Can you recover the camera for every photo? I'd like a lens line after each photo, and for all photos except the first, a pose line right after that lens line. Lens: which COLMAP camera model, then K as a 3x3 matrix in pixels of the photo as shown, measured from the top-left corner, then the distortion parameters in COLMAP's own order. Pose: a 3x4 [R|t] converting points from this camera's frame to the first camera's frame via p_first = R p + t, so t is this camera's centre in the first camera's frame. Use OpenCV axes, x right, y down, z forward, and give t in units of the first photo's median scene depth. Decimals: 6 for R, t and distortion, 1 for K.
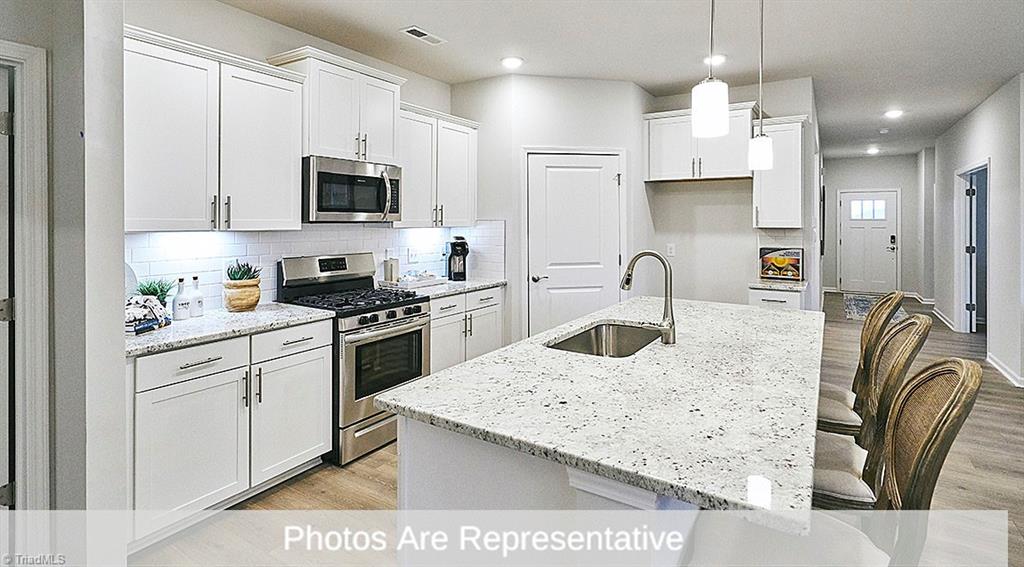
lens RADIAL K [[495.1, 0, 516.8], [0, 495.1, 227.8], [0, 0, 1]] dist [0.003407, 0.000402]
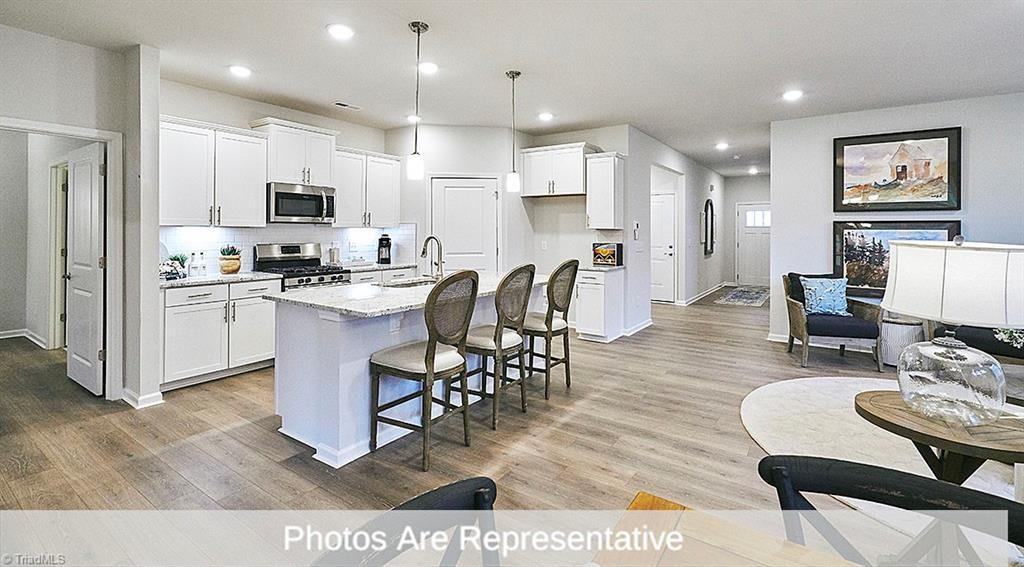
lens RADIAL K [[457.6, 0, 507.9], [0, 457.6, 237.0], [0, 0, 1]] dist [0.000236, 0.000141]
pose [[0.998923, 0.003518, -0.046270, 0.391128], [-0.003544, 0.999994, -0.000473, 0.031709], [0.046268, 0.000637, 0.998929, -0.435252]]
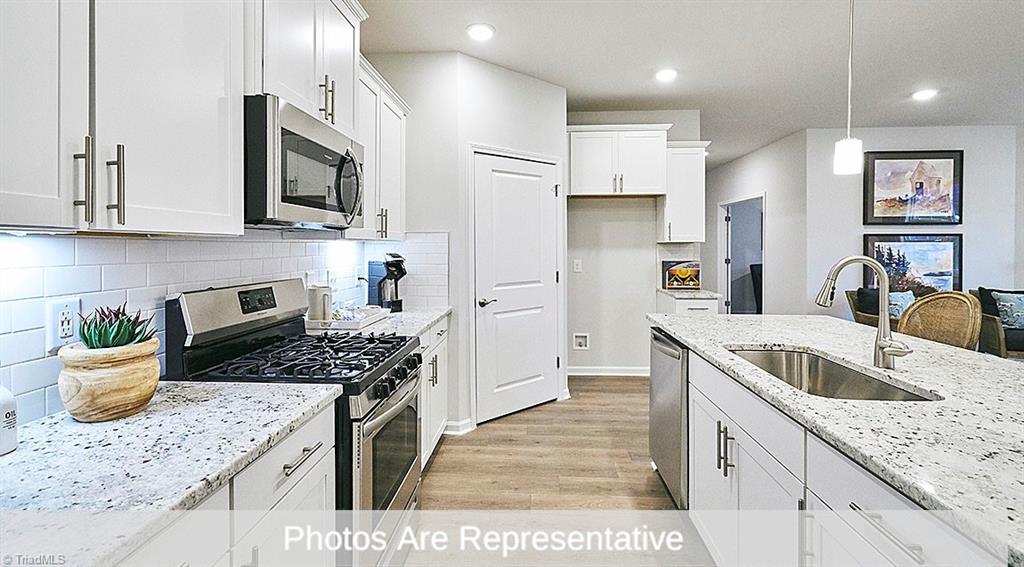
lens RADIAL K [[449.1, 0, 510.0], [0, 449.1, 250.5], [0, 0, 1]] dist [0.001519, 0.000240]
pose [[0.875365, -0.007904, 0.483397, -0.362712], [0.009697, 0.999952, -0.001210, 0.019978], [-0.483365, 0.005747, 0.875400, 0.392553]]
